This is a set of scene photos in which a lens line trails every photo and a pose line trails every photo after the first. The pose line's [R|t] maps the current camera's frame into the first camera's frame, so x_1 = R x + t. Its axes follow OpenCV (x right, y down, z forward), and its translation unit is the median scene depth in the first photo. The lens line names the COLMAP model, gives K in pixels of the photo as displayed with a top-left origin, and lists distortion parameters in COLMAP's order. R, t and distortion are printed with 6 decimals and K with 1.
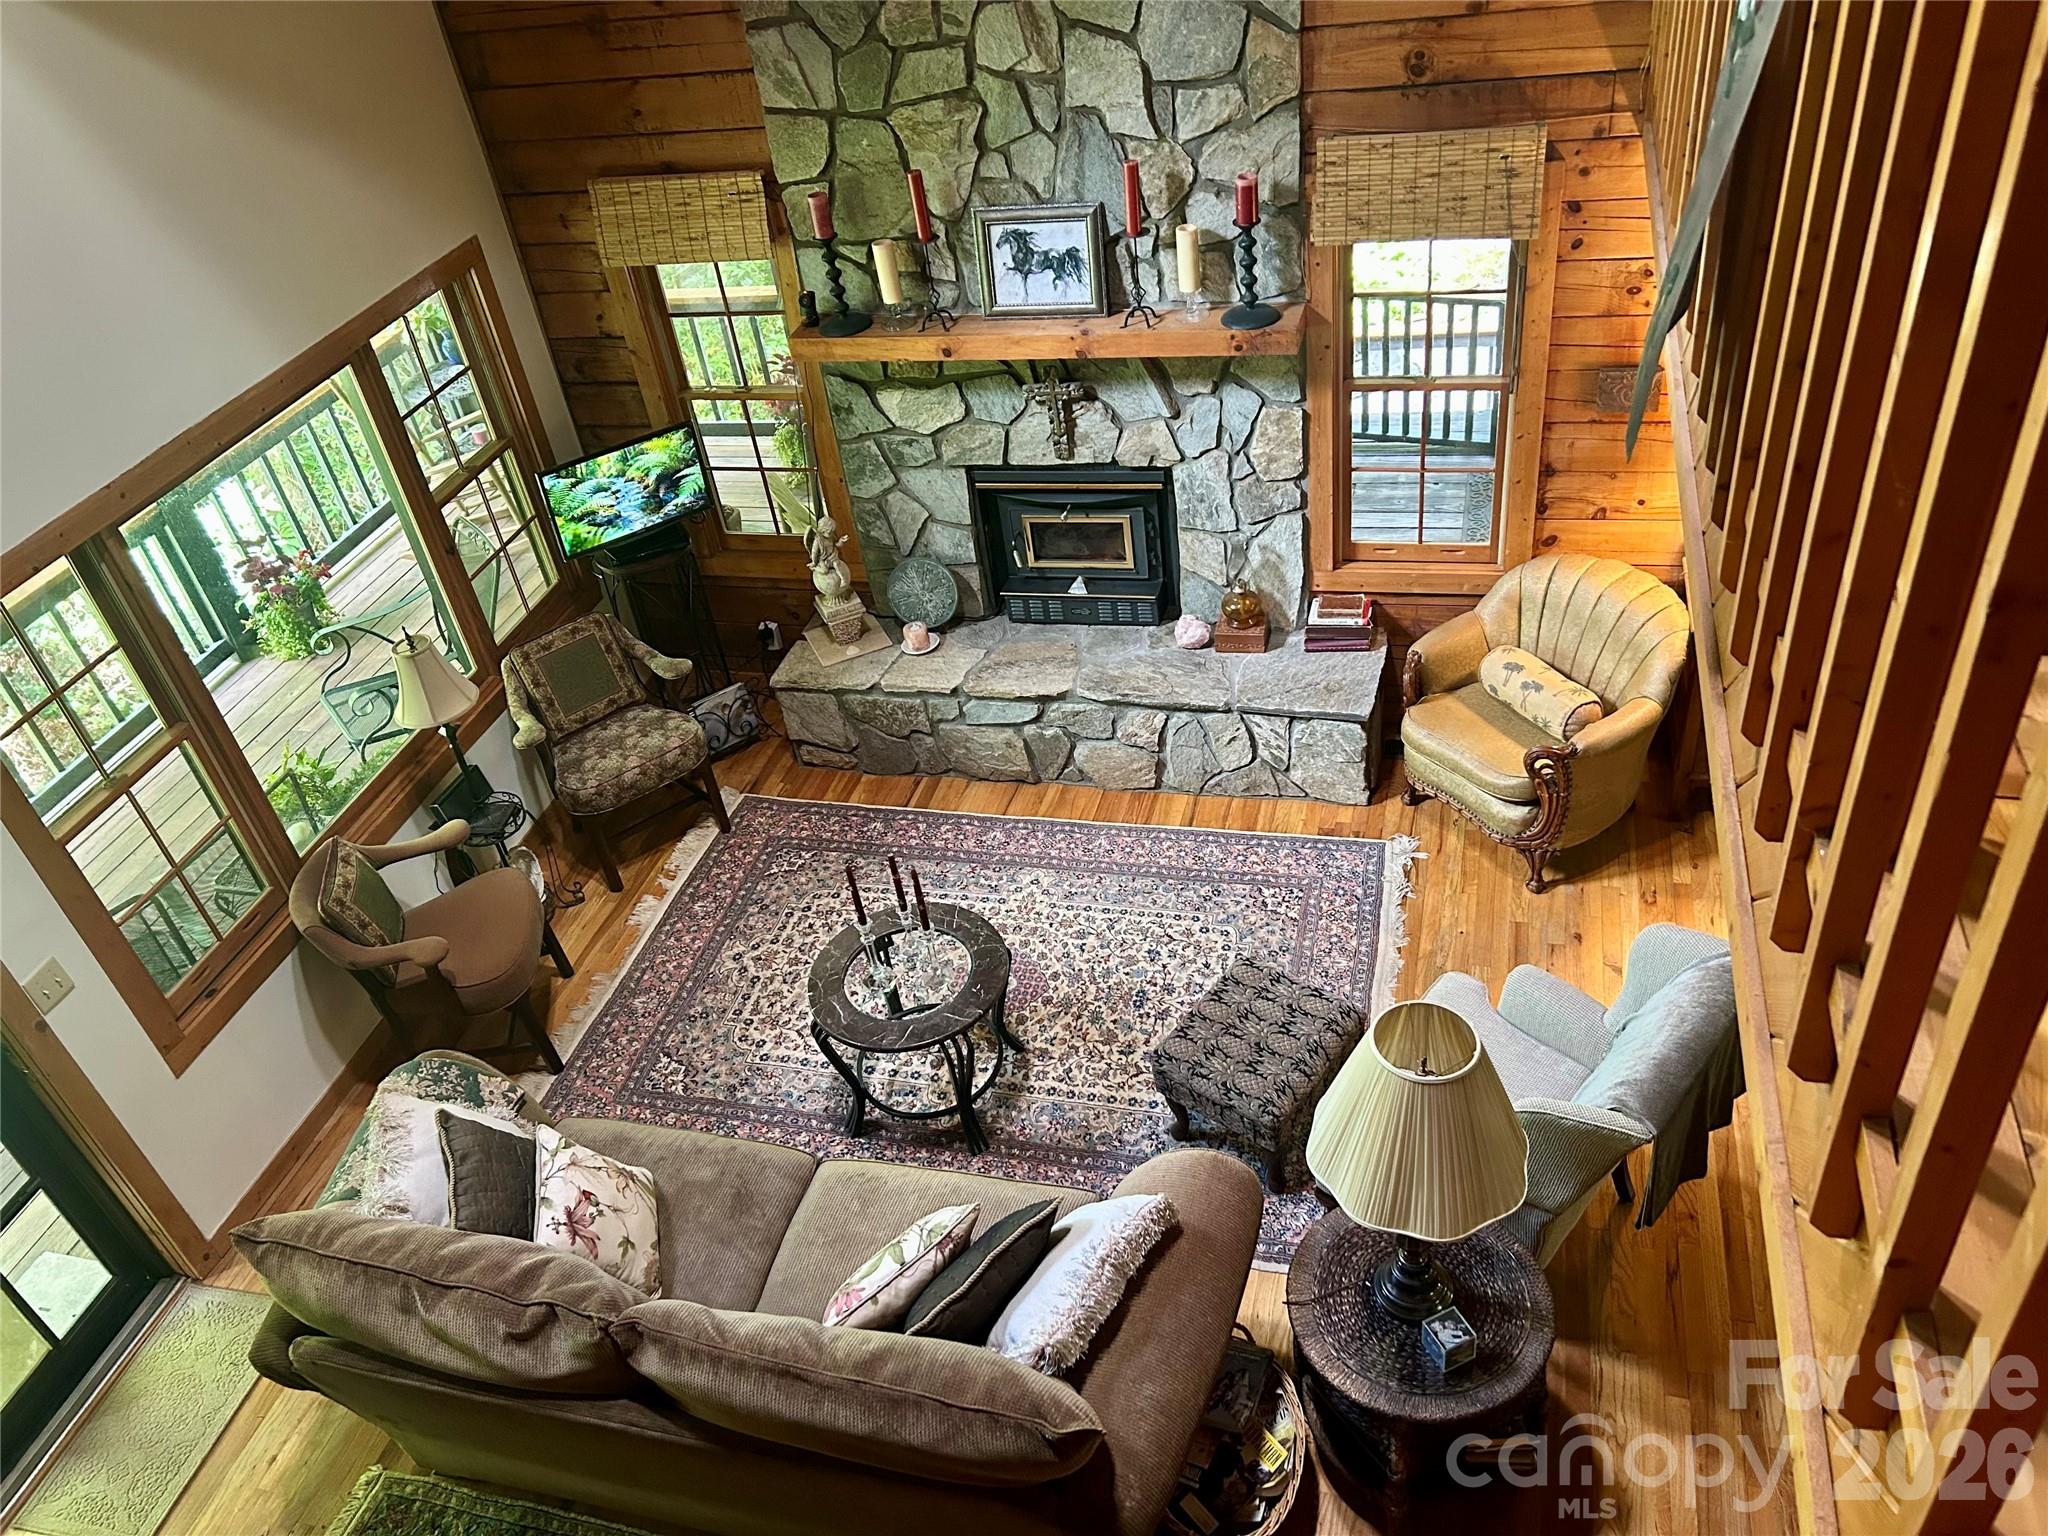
lens RADIAL K [[1538.8, 0, 1023.1], [0, 1538.8, 765.9], [0, 0, 1]] dist [0.034298, -0.005601]
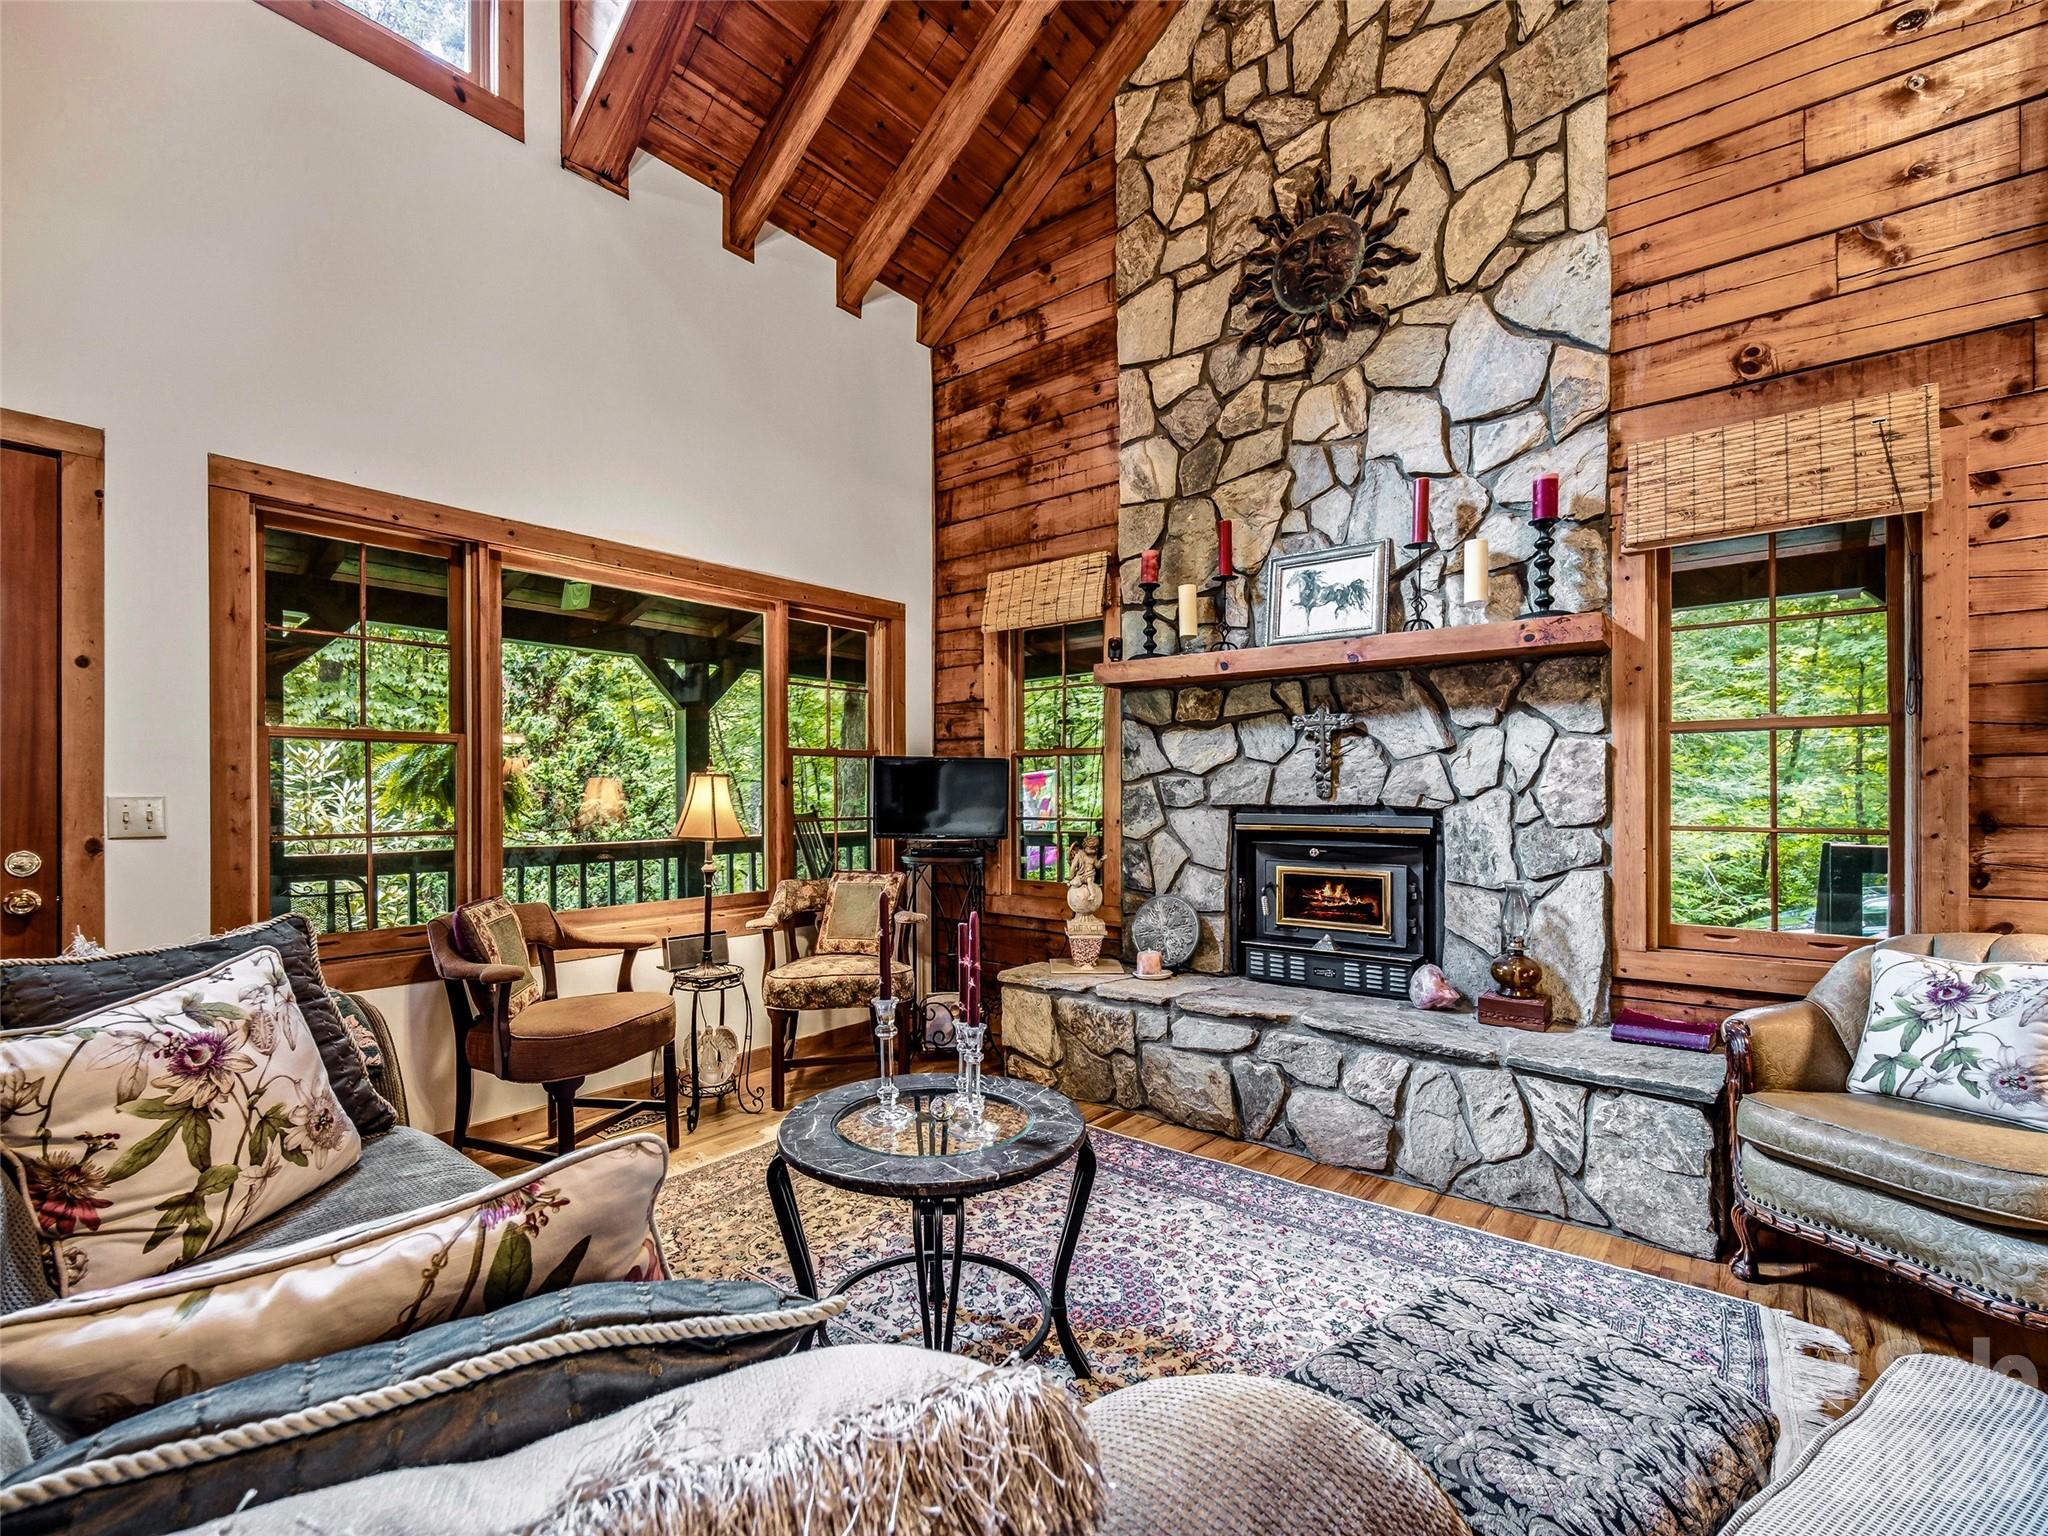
lens RADIAL K [[907.5, 0, 1025.3], [0, 907.5, 789.4], [0, 0, 1]] dist [0.002028, -0.000160]
pose [[0.913506, 0.124660, -0.387256, 0.077999], [-0.327716, 0.789518, -0.518907, 0.171393], [0.241058, 0.600934, 0.762082, 0.516640]]
